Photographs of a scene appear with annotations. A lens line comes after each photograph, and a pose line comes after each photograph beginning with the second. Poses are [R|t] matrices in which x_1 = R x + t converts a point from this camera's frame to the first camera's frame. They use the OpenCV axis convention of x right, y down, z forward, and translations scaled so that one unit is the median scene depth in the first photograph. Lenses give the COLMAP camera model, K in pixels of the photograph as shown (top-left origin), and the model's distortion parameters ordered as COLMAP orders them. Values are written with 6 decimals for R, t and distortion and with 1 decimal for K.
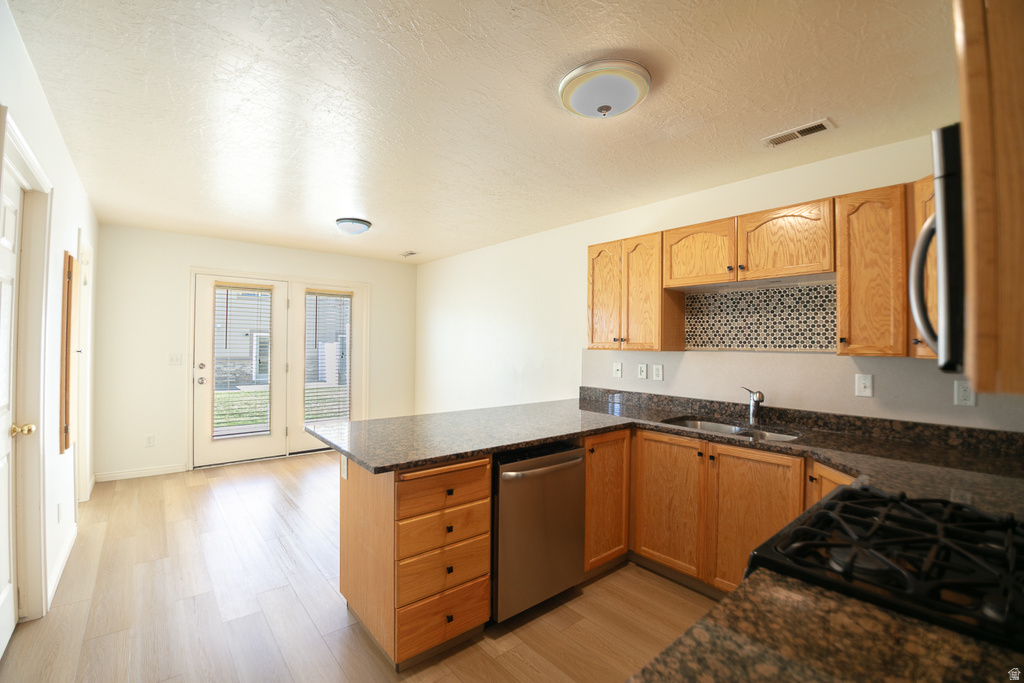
lens RADIAL K [[432.7, 0, 498.0], [0, 432.7, 338.9], [0, 0, 1]] dist [-0.049044, 0.000197]
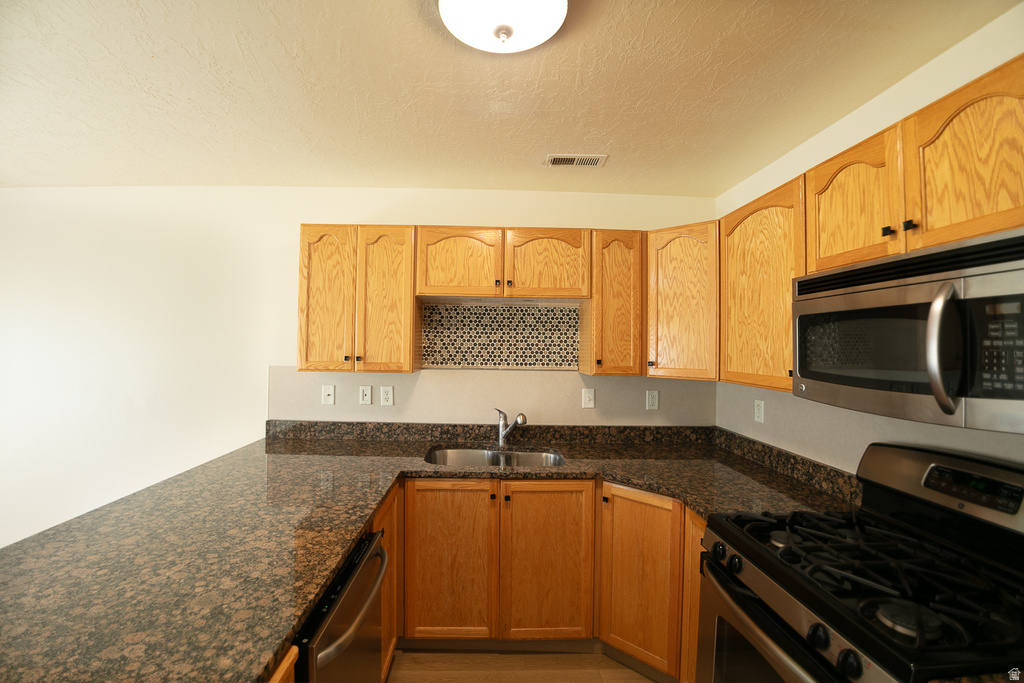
lens RADIAL K [[432.7, 0, 498.0], [0, 432.7, 338.9], [0, 0, 1]] dist [-0.049044, 0.000197]
pose [[0.612041, 0.005874, 0.790804, -0.180954], [-0.015435, 0.999871, 0.004519, -0.045419], [-0.790675, -0.014973, 0.612053, 0.402023]]
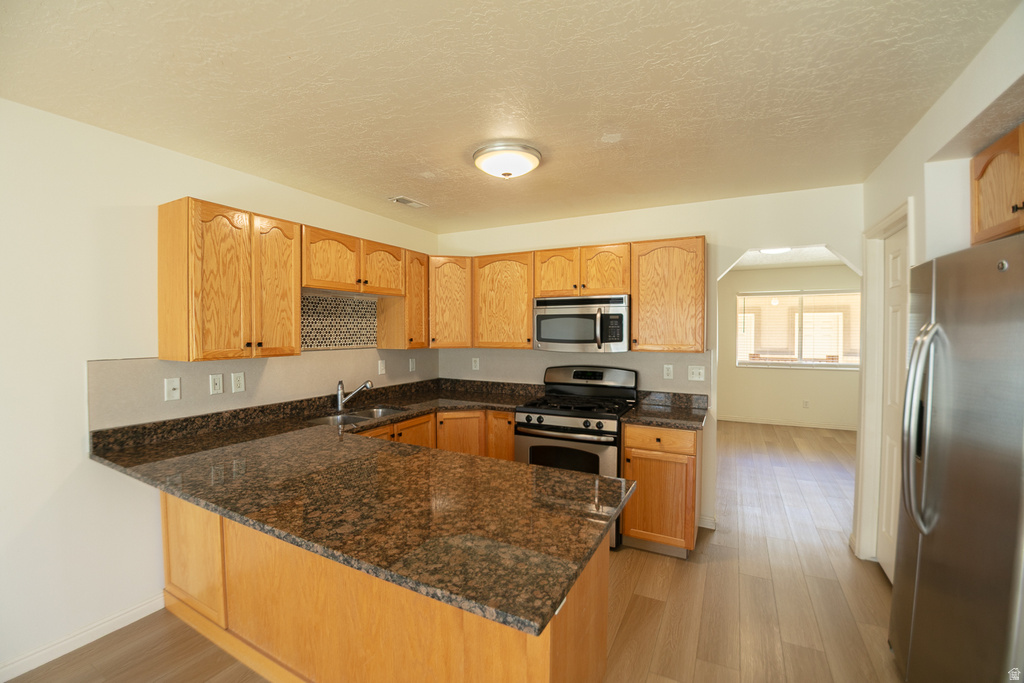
lens RADIAL K [[432.7, 0, 498.0], [0, 432.7, 338.9], [0, 0, 1]] dist [-0.049044, 0.000197]
pose [[-0.377385, -0.033221, 0.925460, -0.675815], [-0.016158, 0.999440, 0.029288, -0.043168], [-0.925916, -0.003901, -0.377710, 1.031097]]
